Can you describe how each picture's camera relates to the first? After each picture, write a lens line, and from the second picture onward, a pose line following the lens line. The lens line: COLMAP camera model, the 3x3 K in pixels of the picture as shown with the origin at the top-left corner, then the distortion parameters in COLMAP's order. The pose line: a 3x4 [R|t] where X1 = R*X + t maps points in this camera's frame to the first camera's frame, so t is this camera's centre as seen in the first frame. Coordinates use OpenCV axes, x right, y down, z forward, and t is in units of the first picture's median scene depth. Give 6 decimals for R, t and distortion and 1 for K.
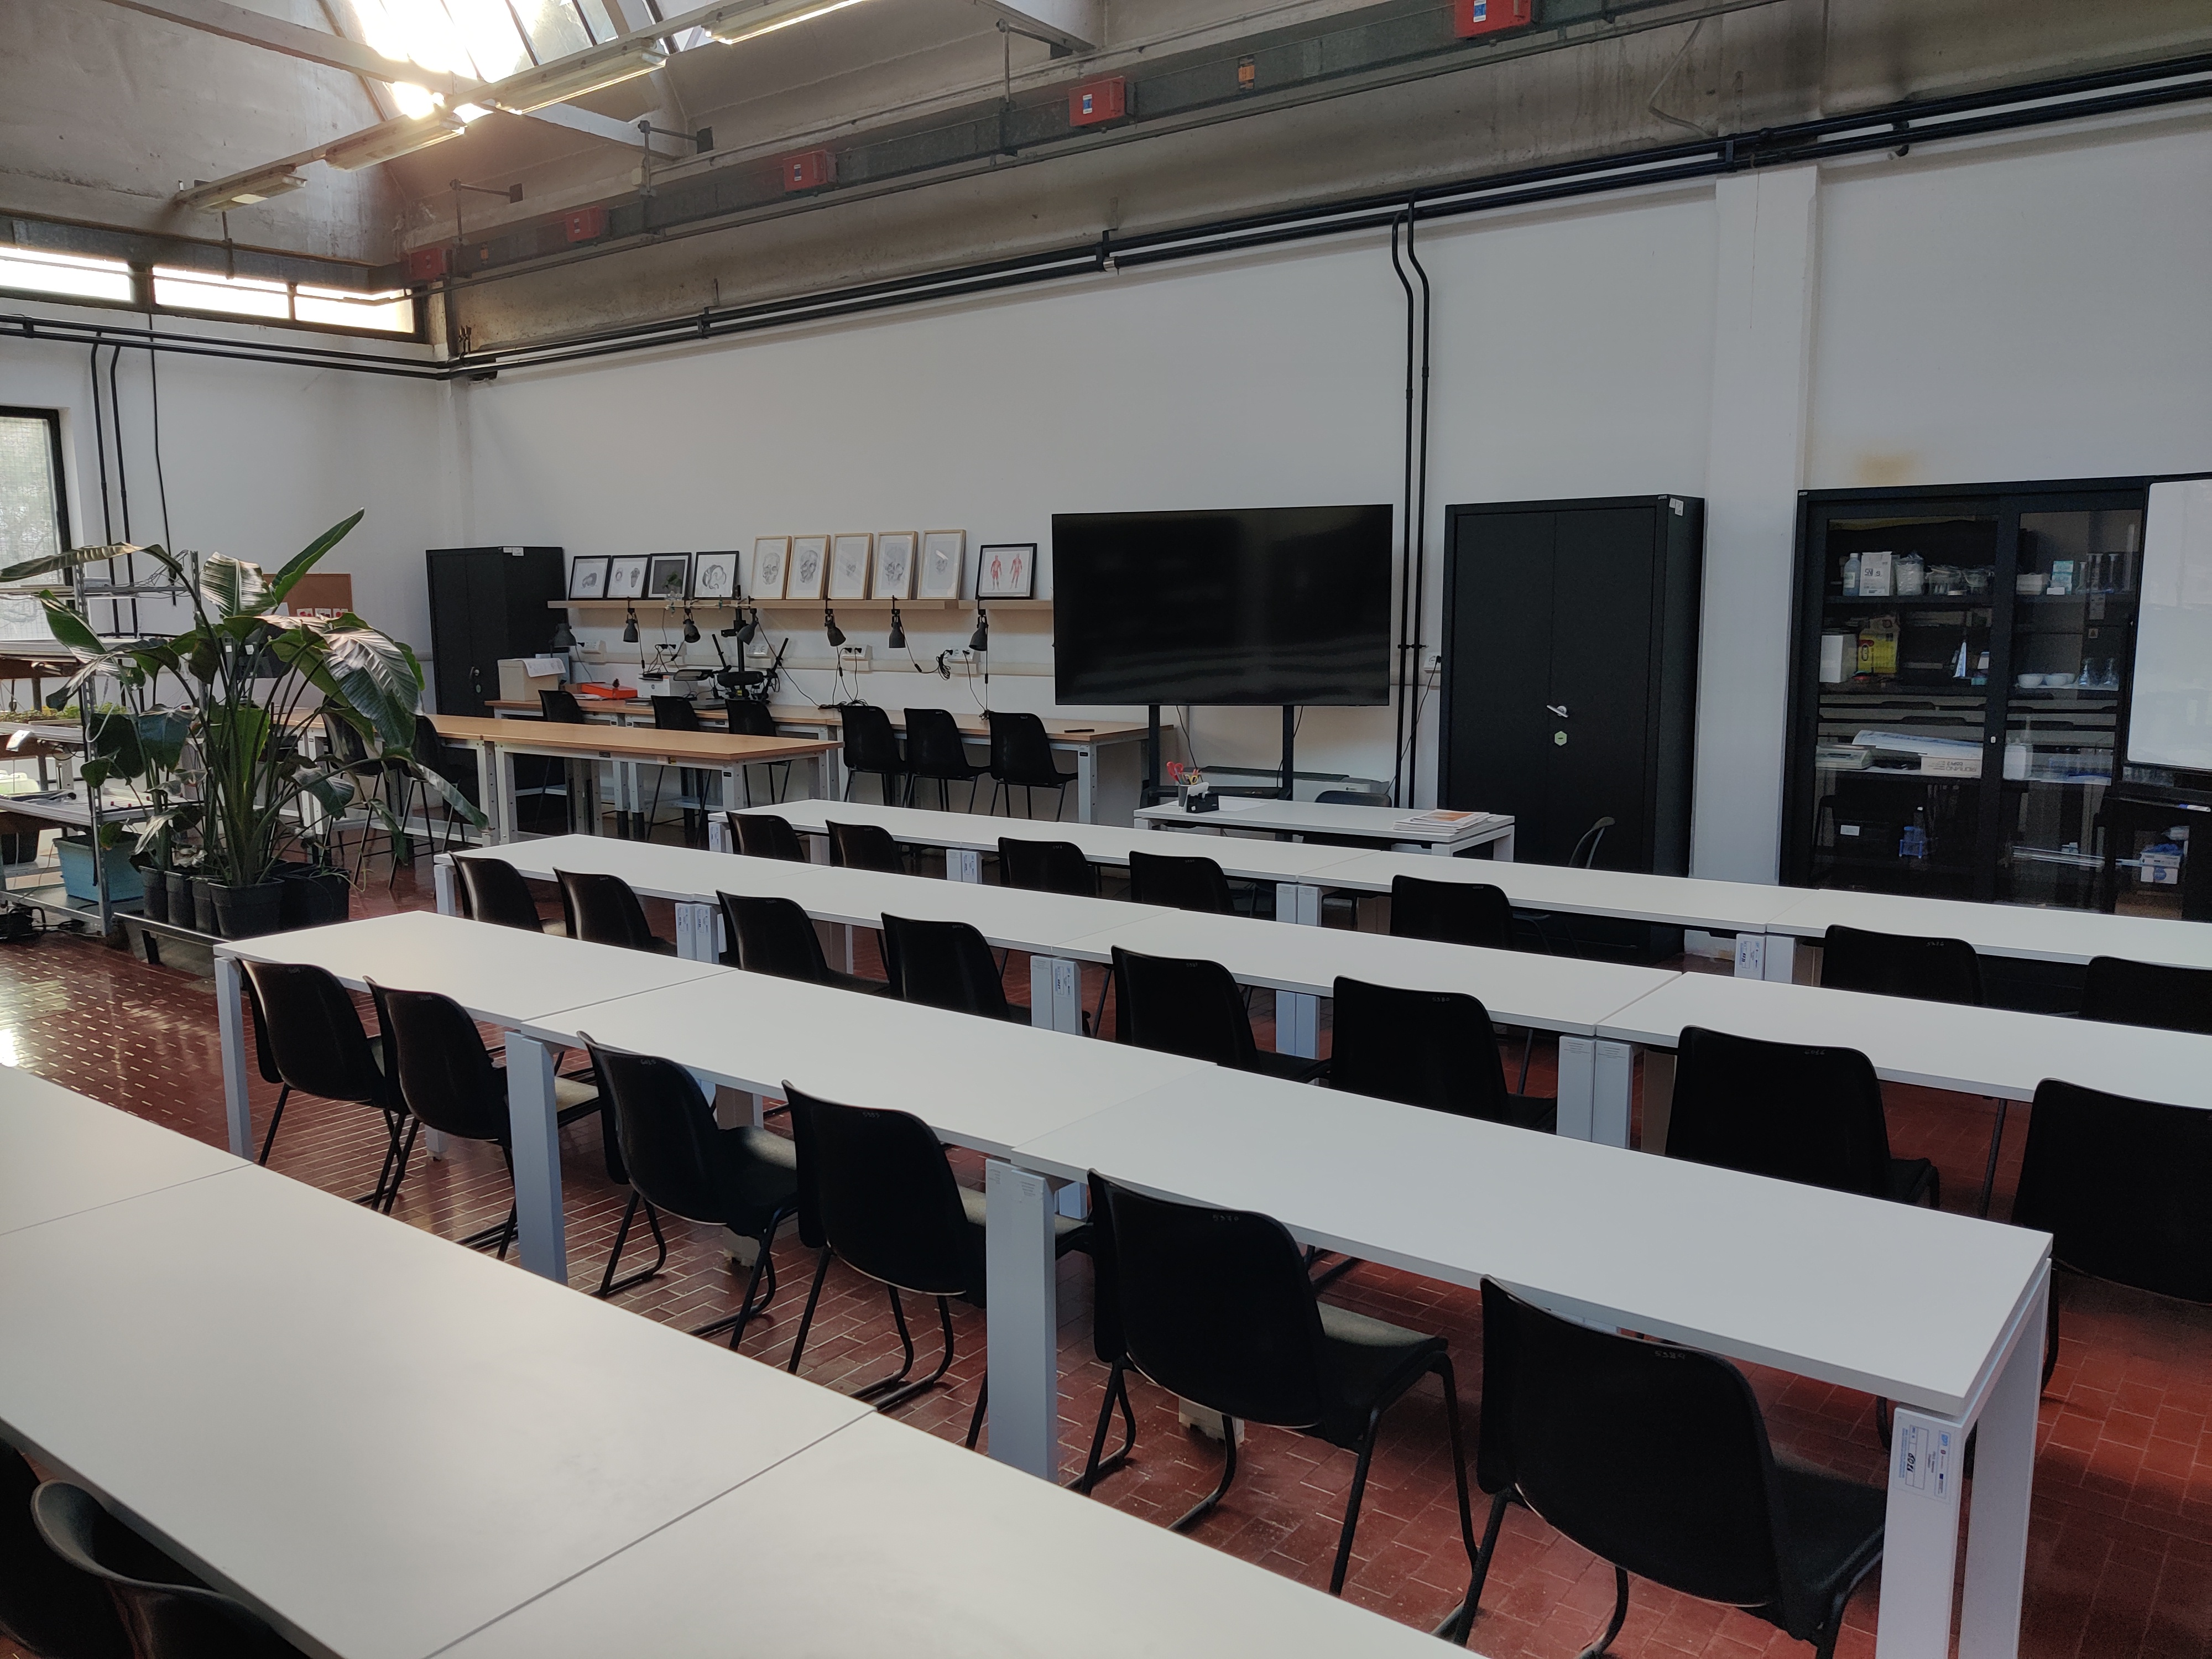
lens RADIAL K [[1699.4, 0, 1106.0], [0, 1699.4, 829.5], [0, 0, 1]] dist [-0.023725, -0.001034]
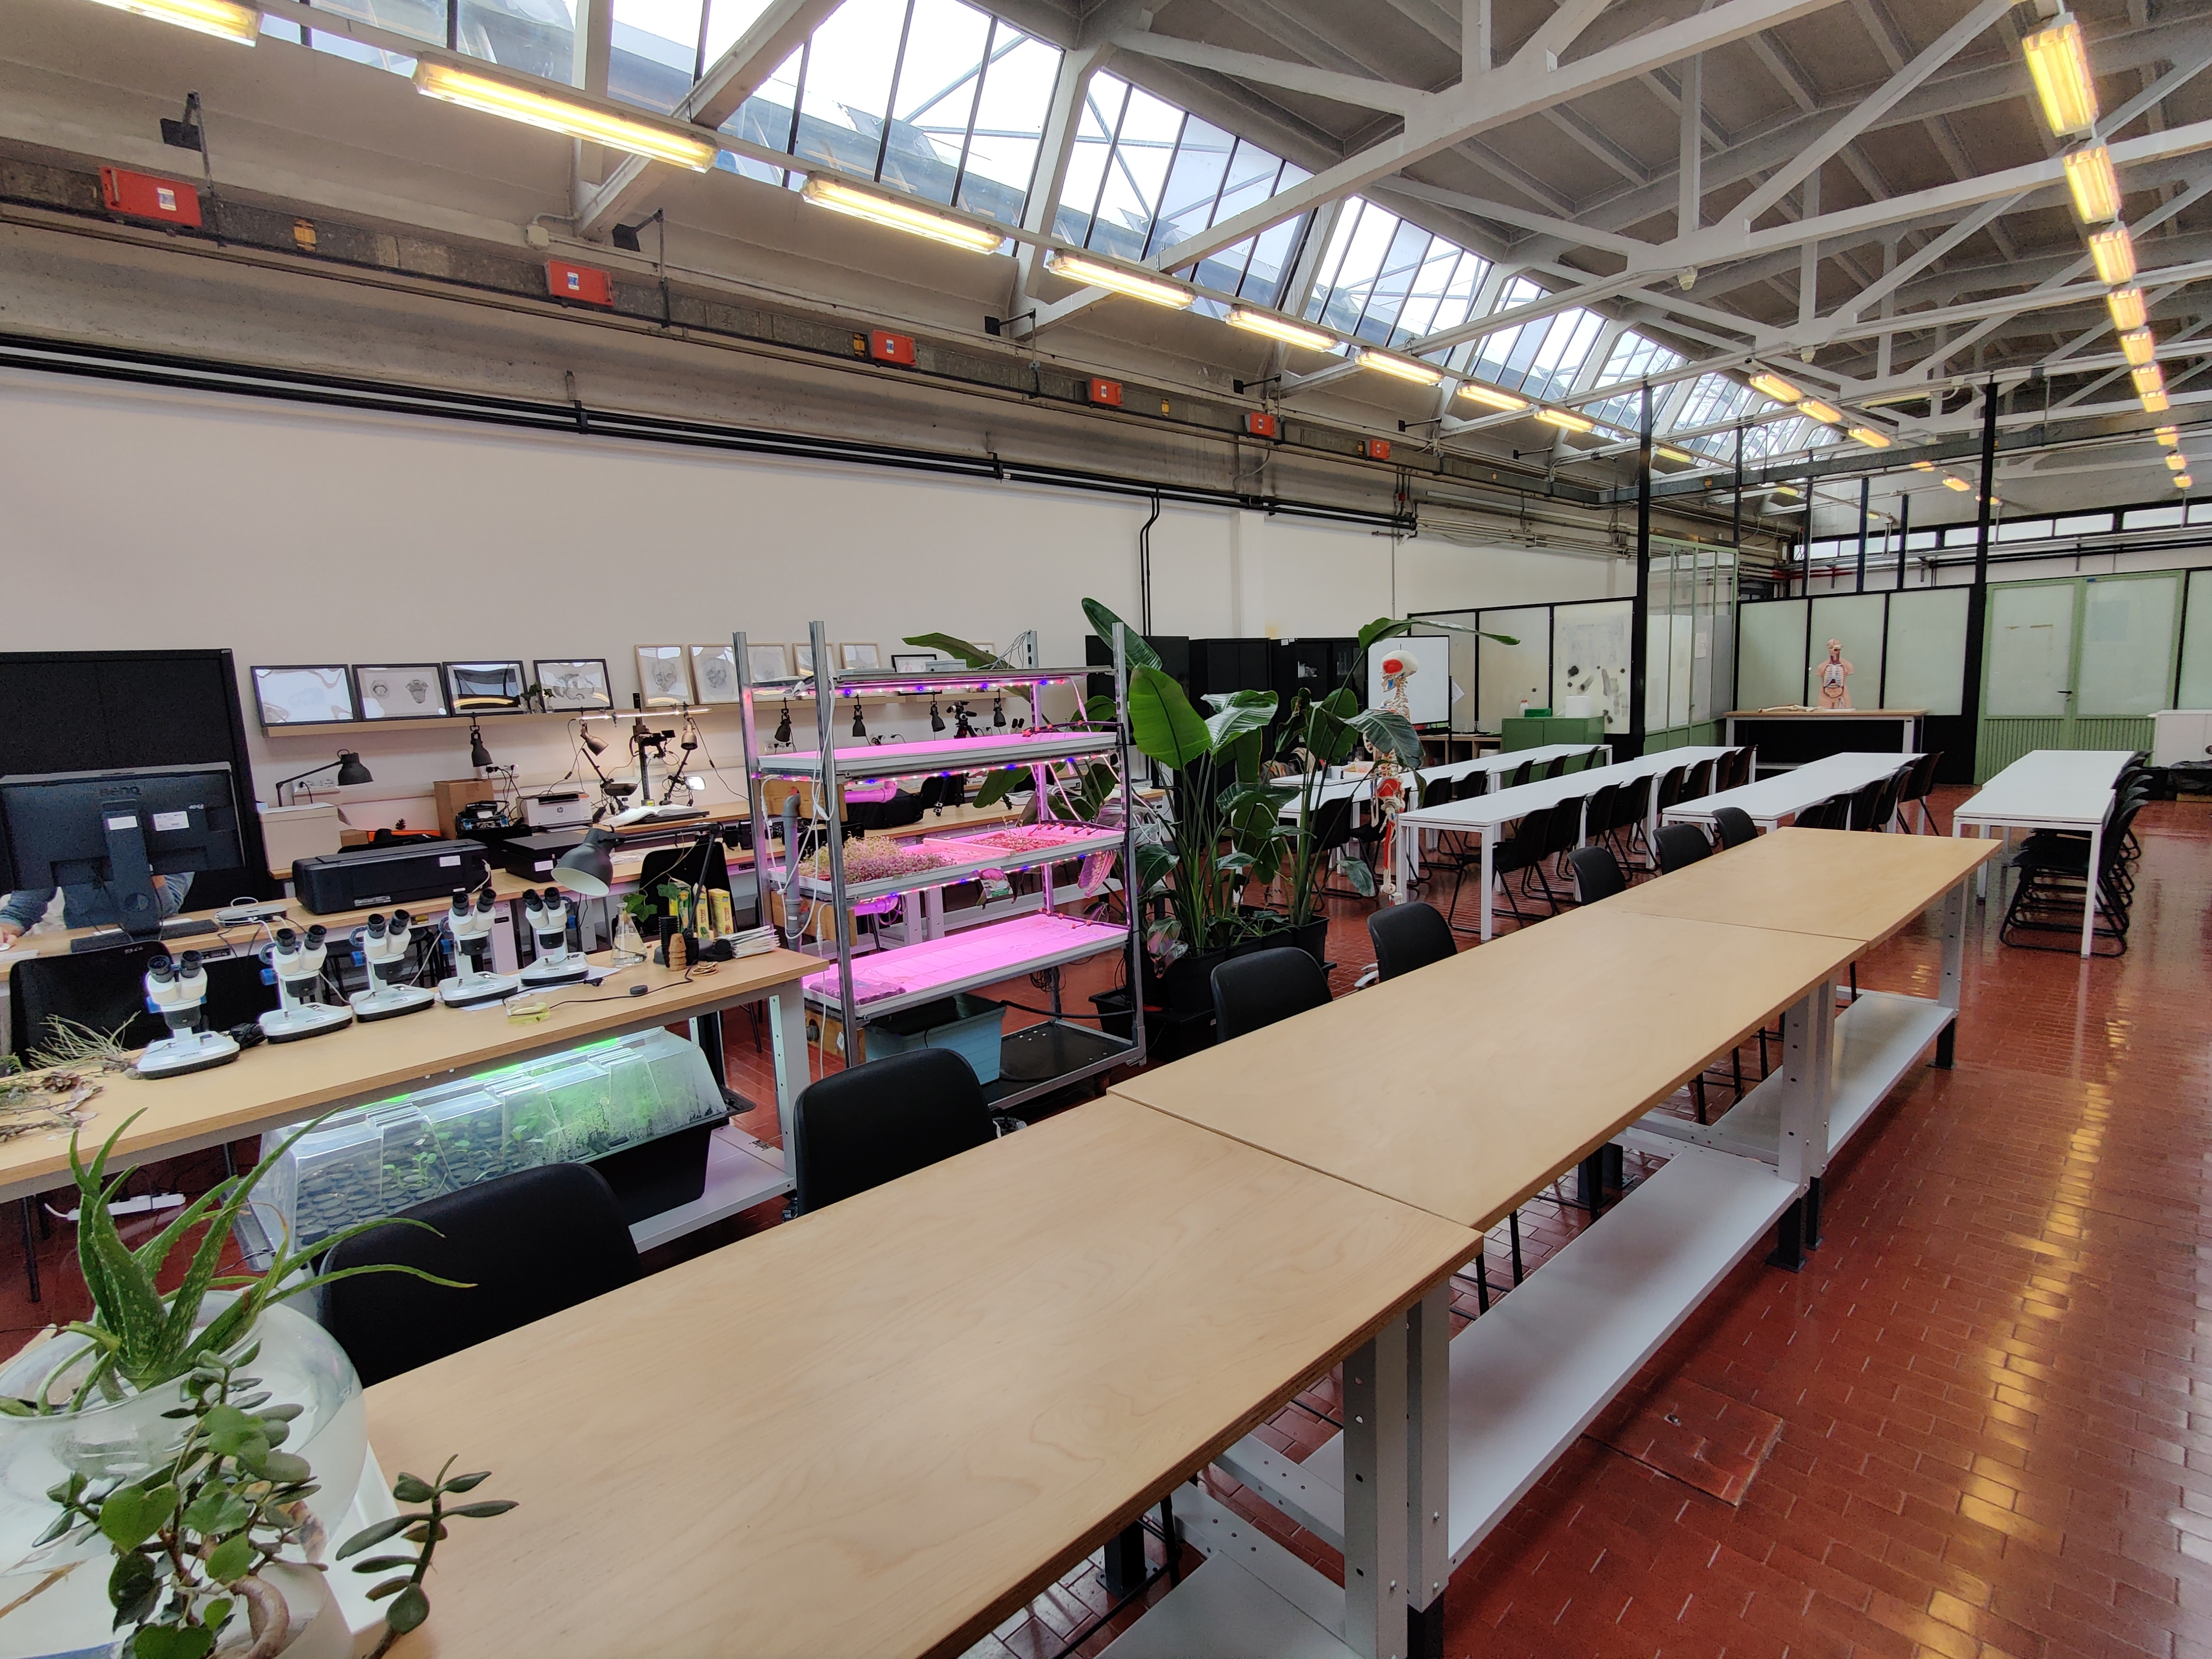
lens RADIAL K [[1044.3, 0, 1138.4], [0, 1044.3, 823.7], [0, 0, 1]] dist [-0.004247, -0.000994]
pose [[0.135534, -0.133058, 0.981797, -1.138006], [0.177839, 0.978114, 0.108008, -0.119353], [-0.974681, 0.159963, 0.156230, 0.912120]]
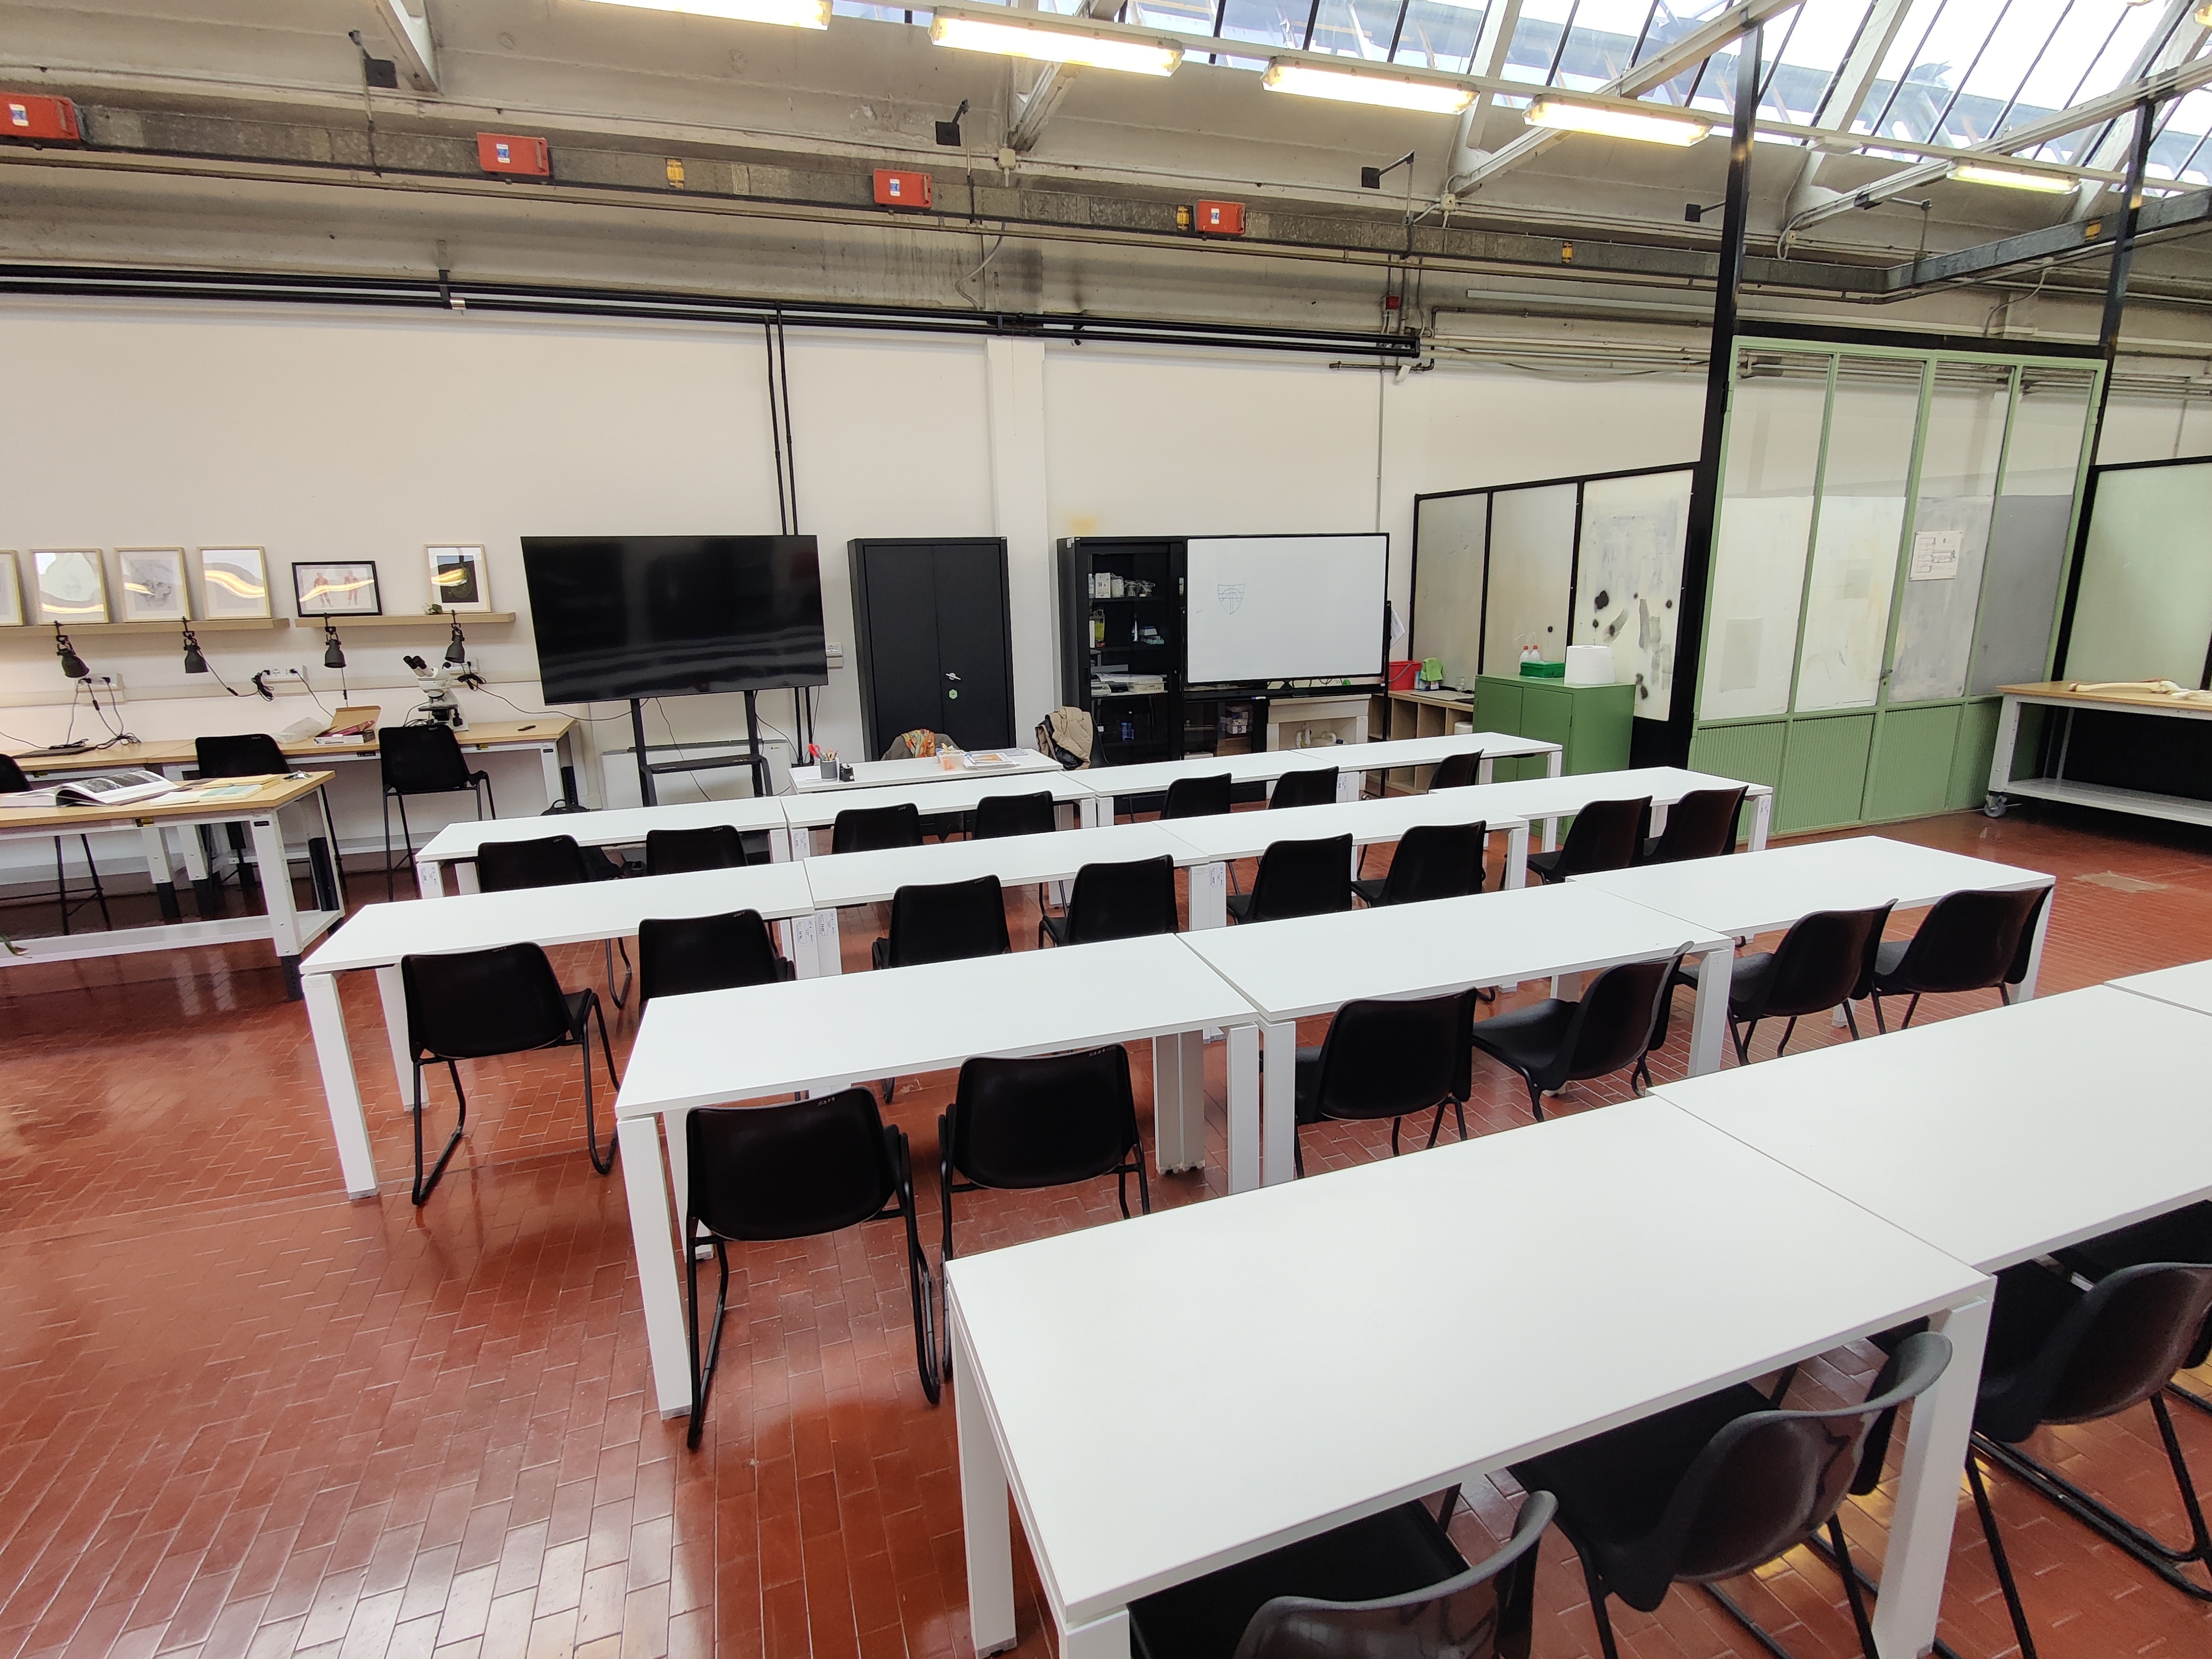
lens RADIAL K [[1025.3, 0, 1104.1], [0, 1025.3, 795.9], [0, 0, 1]] dist [-0.004182, -0.000200]
pose [[0.562027, -0.165362, 0.810420, -0.410519], [0.131741, 0.985200, 0.109663, -0.045491], [-0.816560, 0.045132, 0.575494, 0.343798]]
